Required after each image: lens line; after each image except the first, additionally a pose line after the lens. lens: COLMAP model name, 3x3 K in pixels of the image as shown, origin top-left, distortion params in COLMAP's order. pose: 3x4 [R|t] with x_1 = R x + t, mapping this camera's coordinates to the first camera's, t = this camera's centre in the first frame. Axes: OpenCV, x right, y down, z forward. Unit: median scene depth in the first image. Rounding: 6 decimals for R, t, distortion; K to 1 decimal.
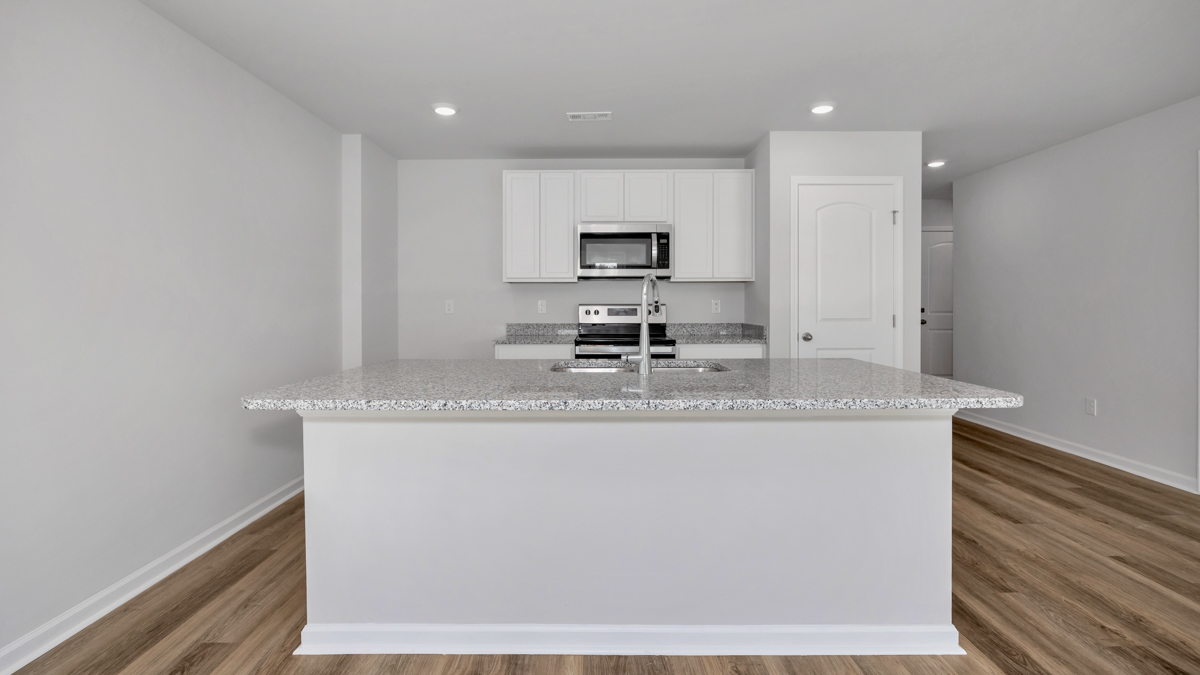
lens RADIAL K [[538.6, 0, 597.4], [0, 538.6, 309.3], [0, 0, 1]] dist [-0.006428, -0.000057]
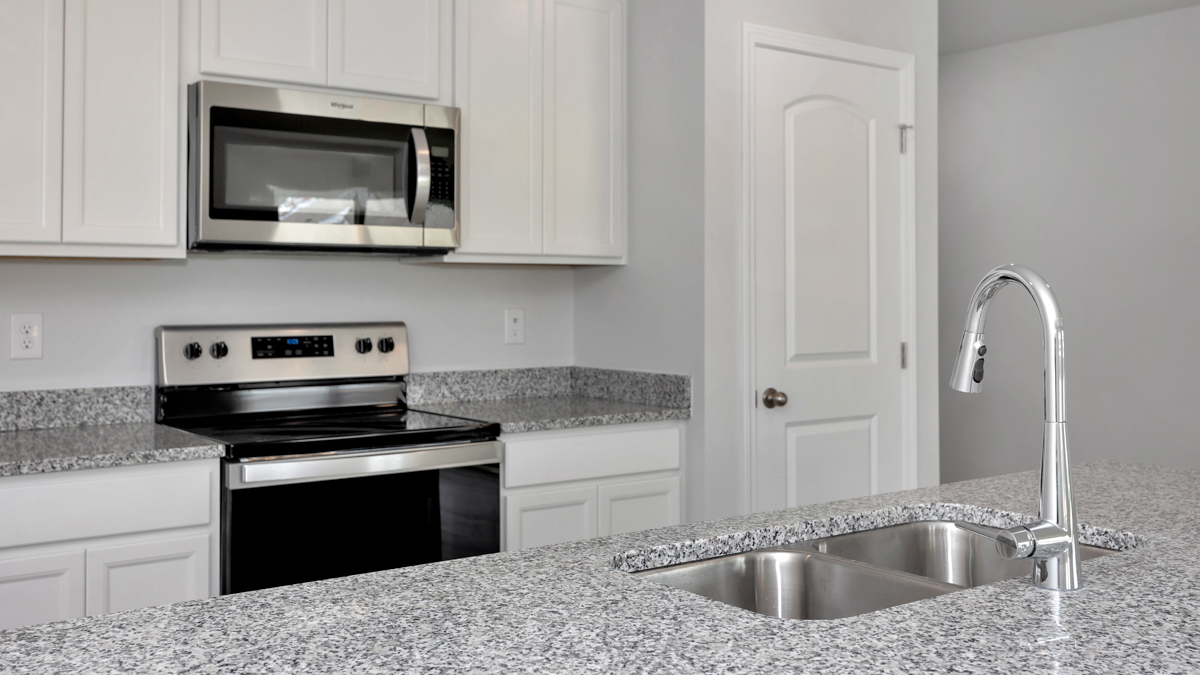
lens RADIAL K [[1161.3, 0, 604.6], [0, 1161.3, 278.5], [0, 0, 1]] dist [0.009027, 0.001182]
pose [[0.803096, 0.010530, 0.595757, -0.256701], [0.006119, 0.999645, -0.025918, -0.019791], [-0.595819, 0.024460, 0.802746, 0.306145]]
